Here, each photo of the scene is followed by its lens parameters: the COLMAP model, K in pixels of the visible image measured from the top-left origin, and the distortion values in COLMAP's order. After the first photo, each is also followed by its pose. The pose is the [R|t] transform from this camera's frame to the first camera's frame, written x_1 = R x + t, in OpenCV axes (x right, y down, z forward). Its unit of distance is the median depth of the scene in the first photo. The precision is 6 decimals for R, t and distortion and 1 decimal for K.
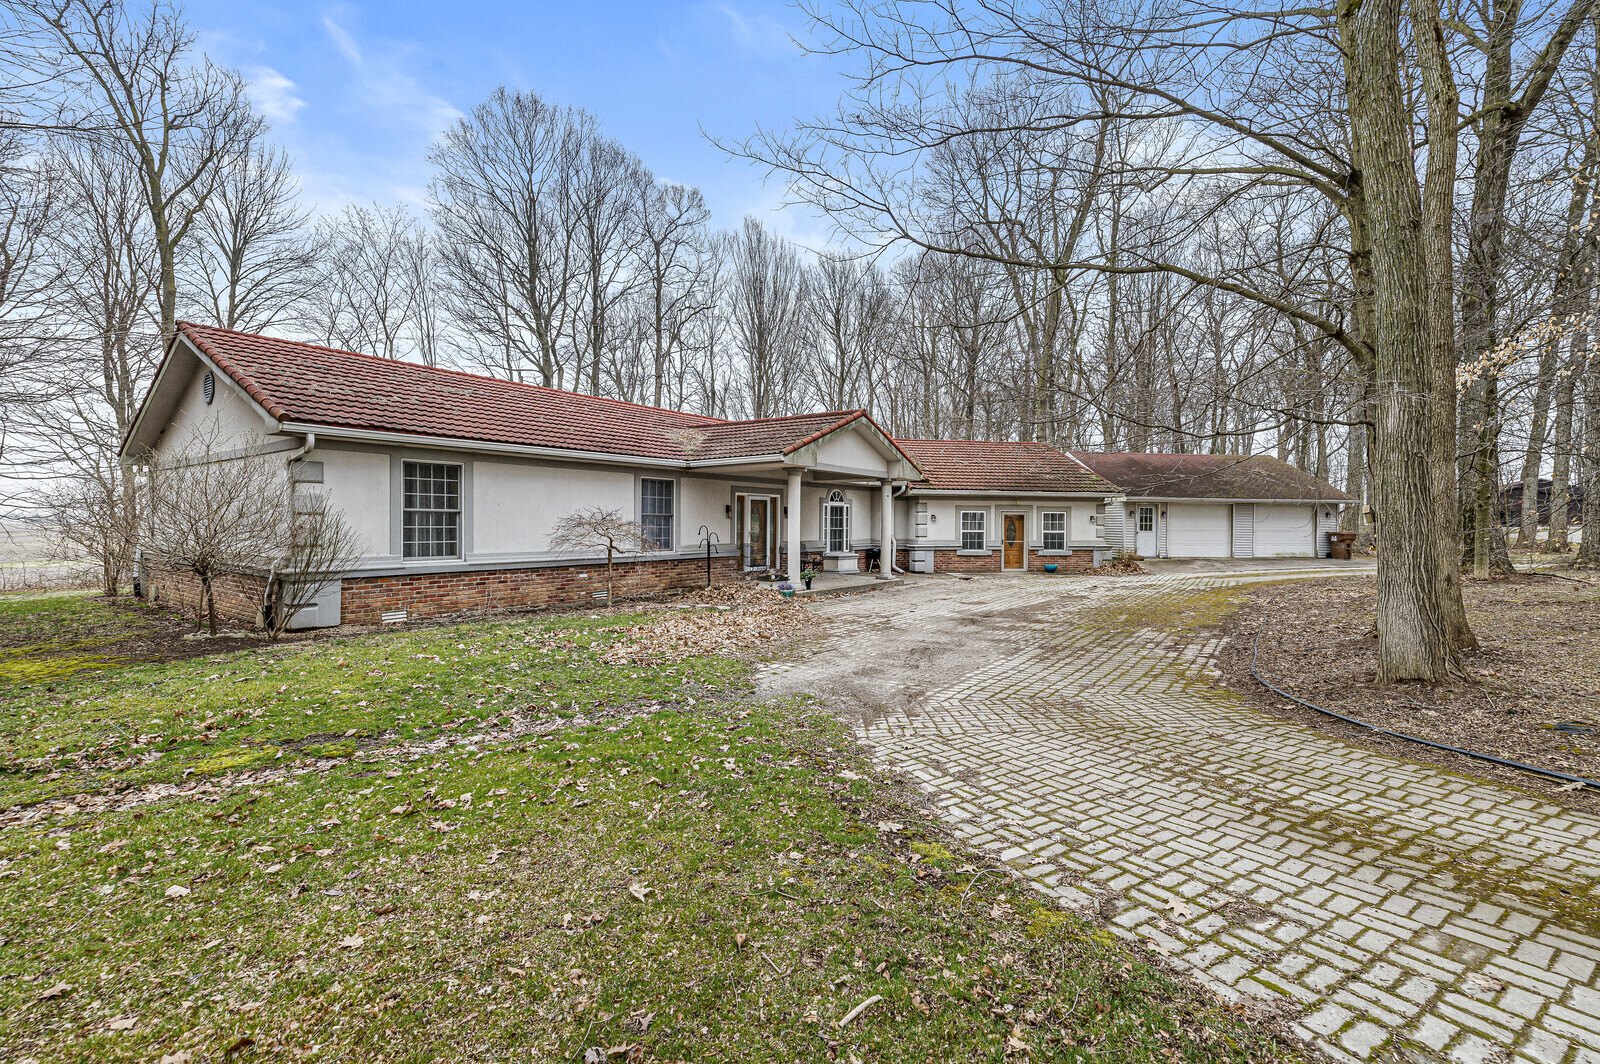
lens RADIAL K [[682.8, 0, 805.6], [0, 682.8, 528.4], [0, 0, 1]] dist [-0.000965, -0.000038]
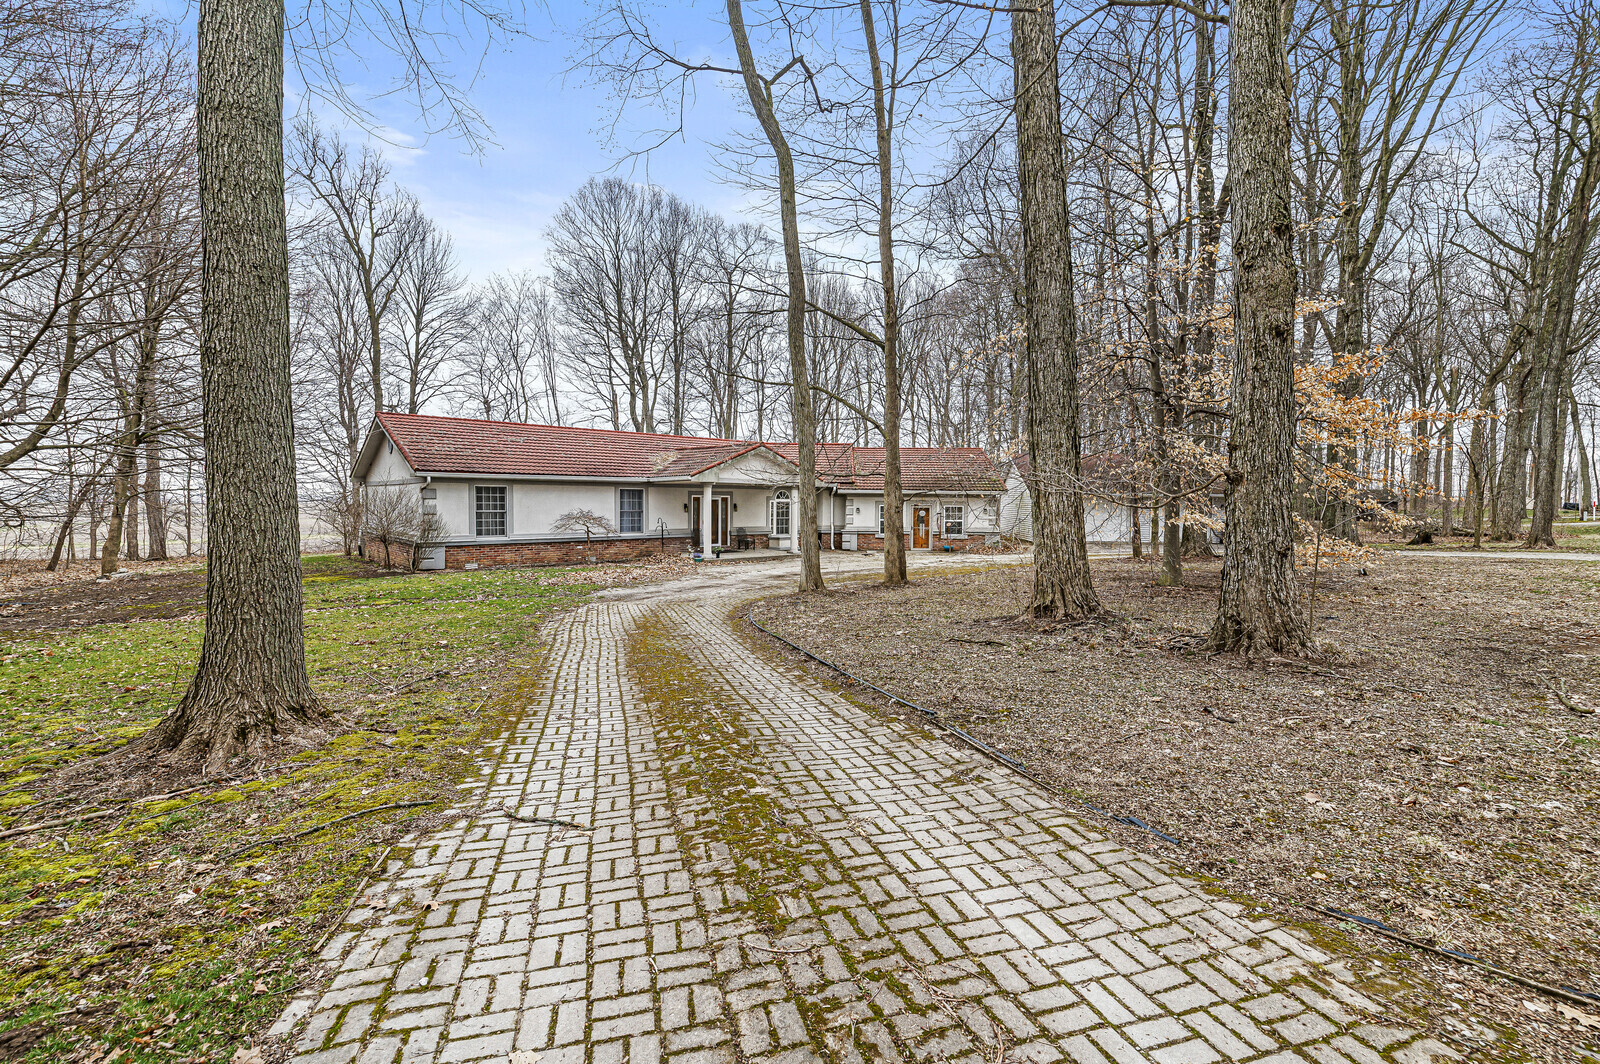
lens RADIAL K [[682.8, 0, 805.6], [0, 682.8, 528.4], [0, 0, 1]] dist [-0.000965, -0.000038]
pose [[0.980249, 0.008025, -0.197603, 0.380289], [-0.002331, 0.999576, 0.029031, -0.019759], [0.197752, -0.027997, 0.979852, -0.382532]]
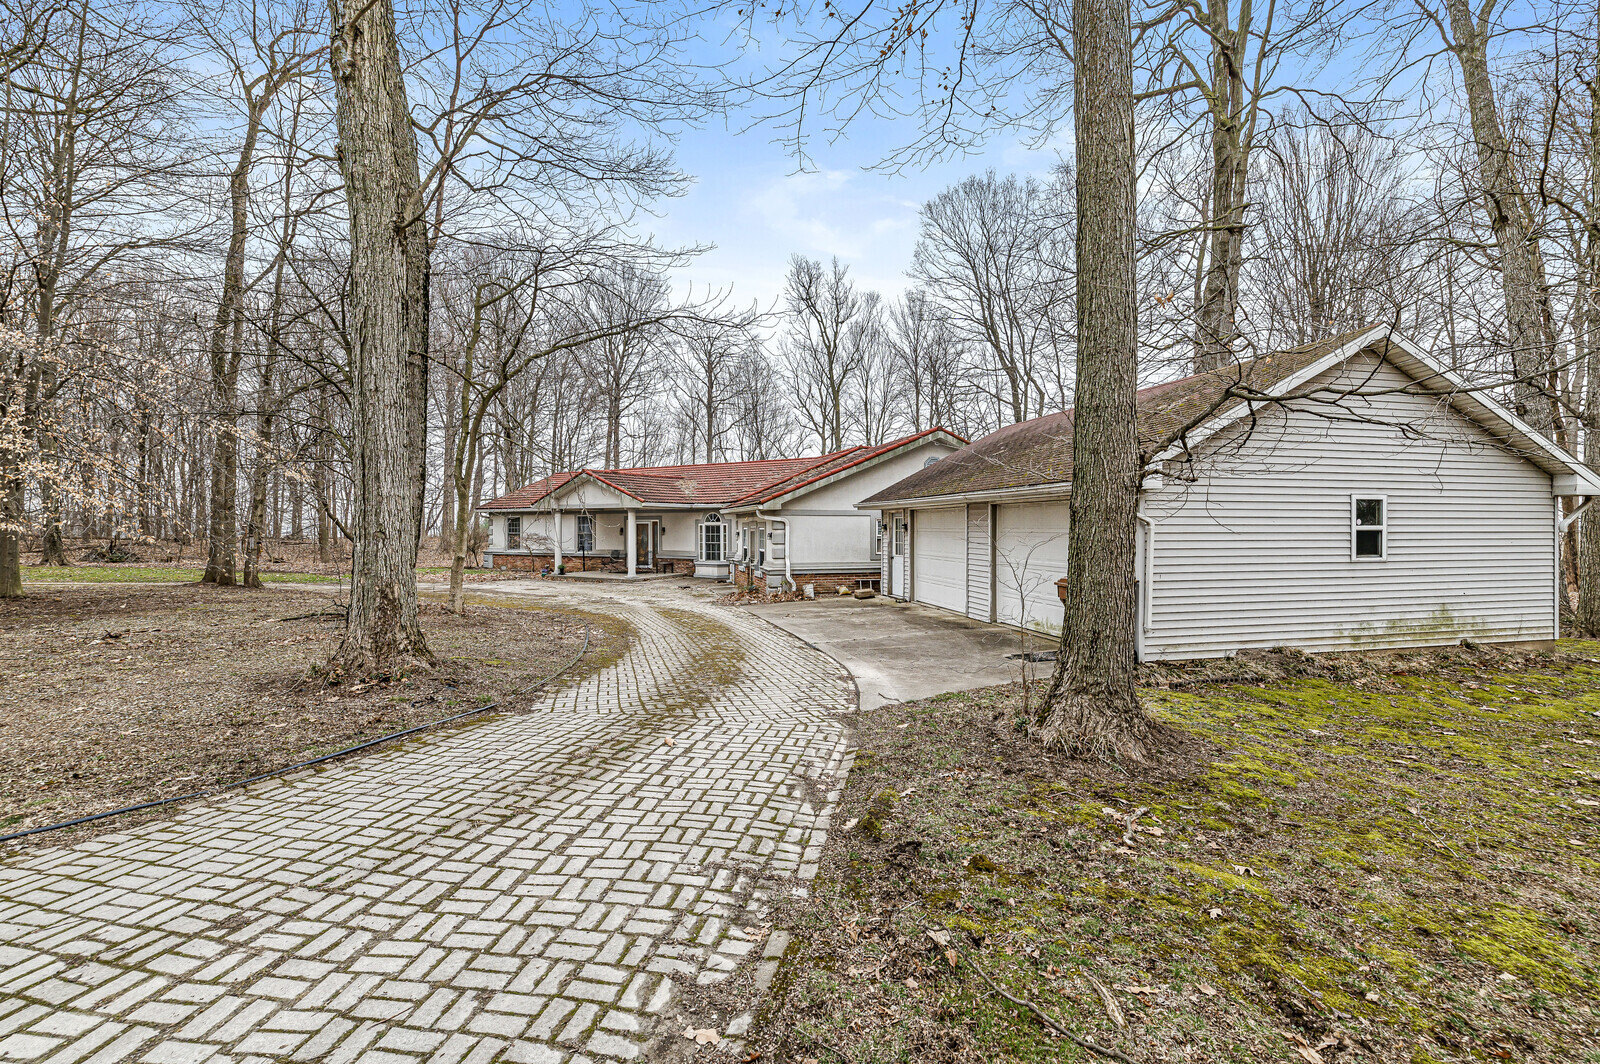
lens RADIAL K [[682.8, 0, 805.6], [0, 682.8, 528.4], [0, 0, 1]] dist [-0.000965, -0.000038]
pose [[0.106677, -0.006586, -0.994272, 1.380114], [-0.006790, 0.999950, -0.007352, -0.019043], [0.994271, 0.007536, 0.106627, 1.066499]]
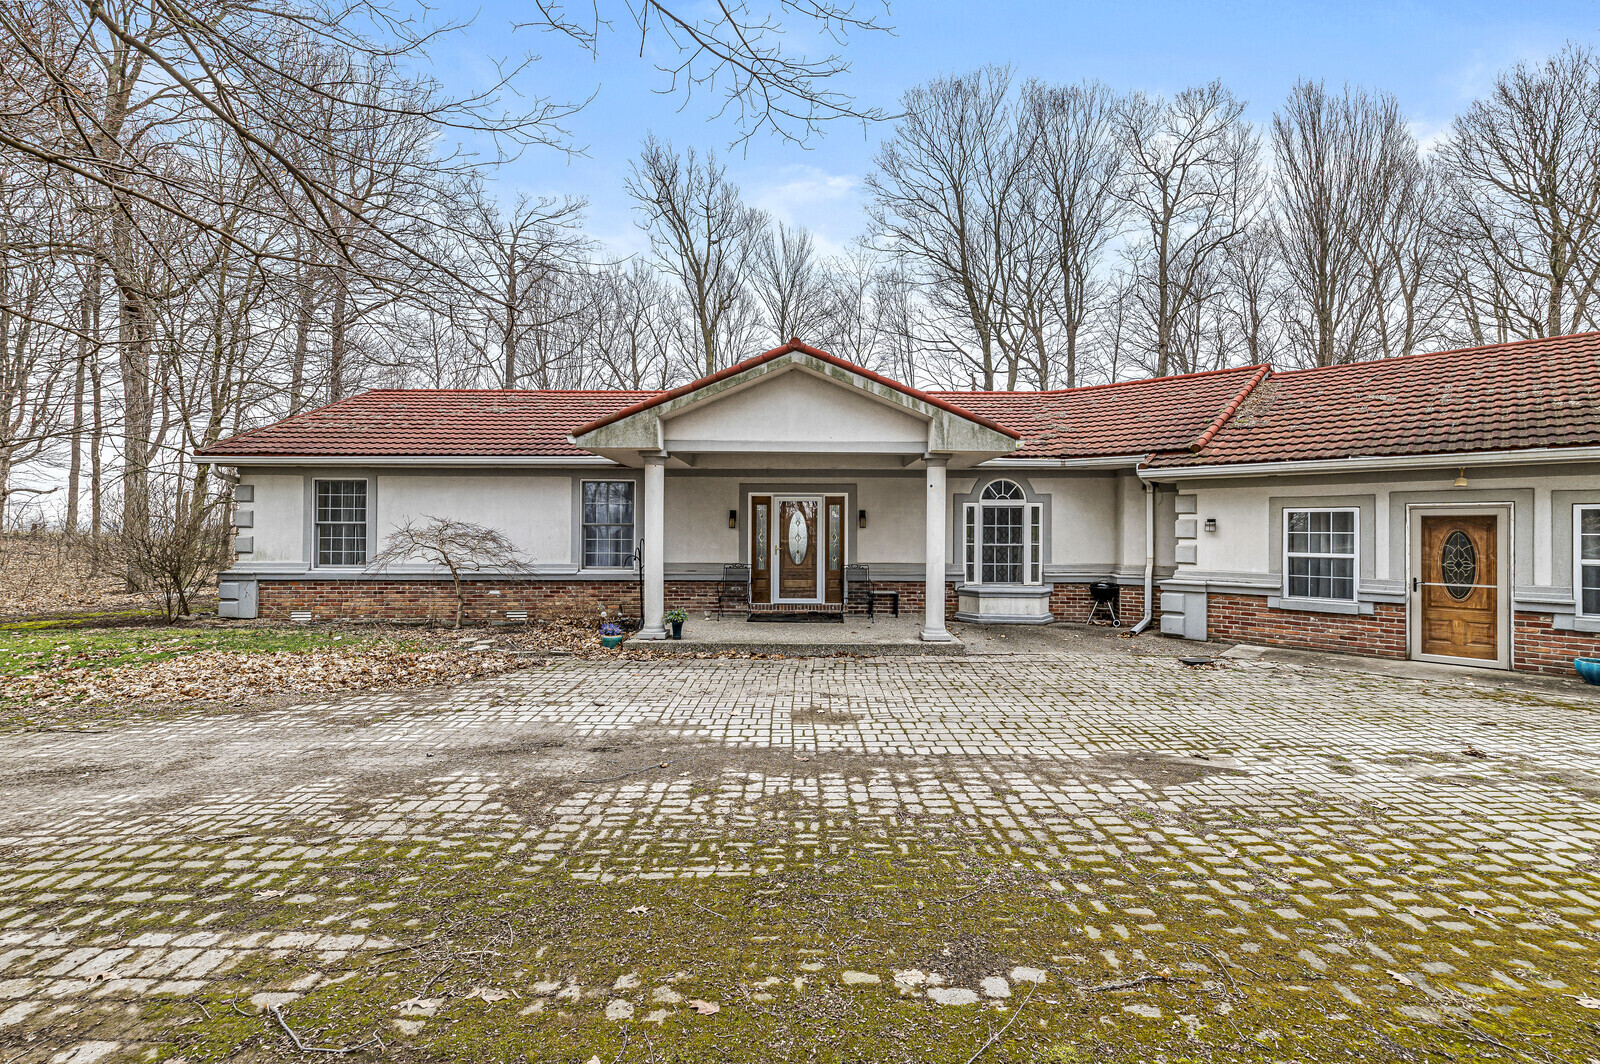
lens RADIAL K [[682.8, 0, 805.6], [0, 682.8, 528.4], [0, 0, 1]] dist [-0.000965, -0.000038]
pose [[0.592352, -0.004270, -0.805668, 0.434987], [-0.007515, 0.999913, -0.010825, -0.006242], [0.805644, 0.012467, 0.592268, 0.525275]]
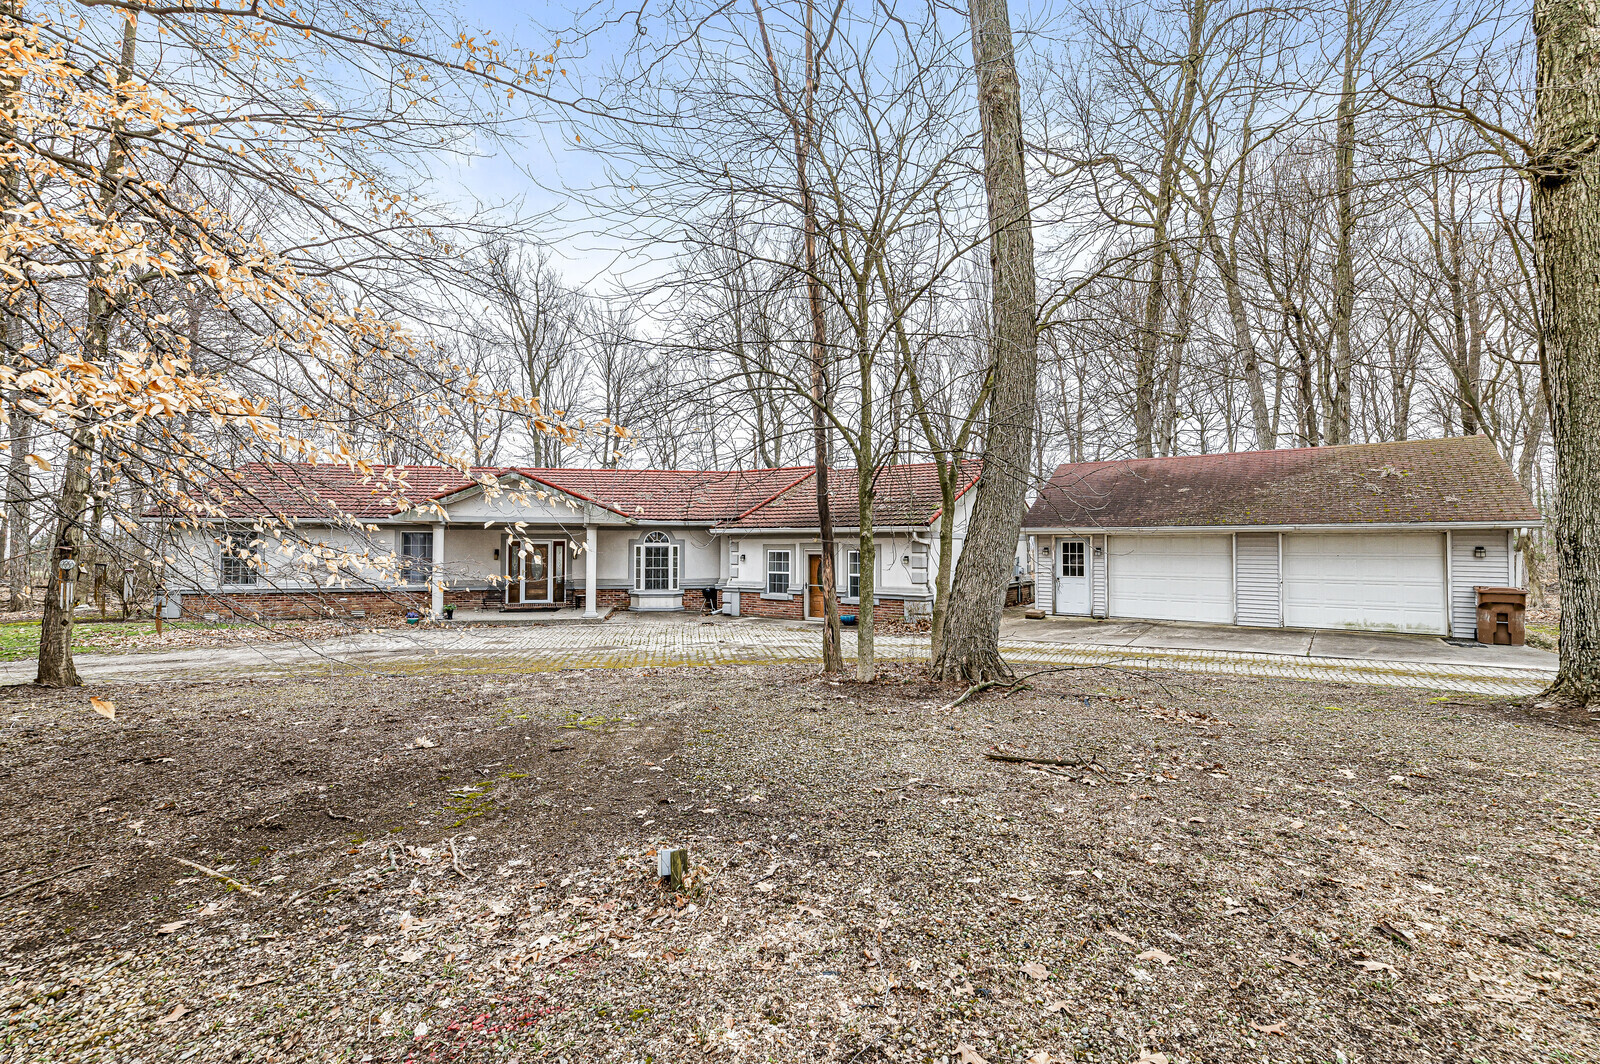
lens RADIAL K [[688.0, 0, 800.0], [0, 688.0, 532.0], [0, 0, 1]] dist [0.002715, 0.000242]
pose [[0.720361, -0.021168, -0.693276, 0.975806], [-0.002156, 0.999461, -0.032757, -0.021509], [0.693596, 0.025091, 0.719927, 0.394755]]
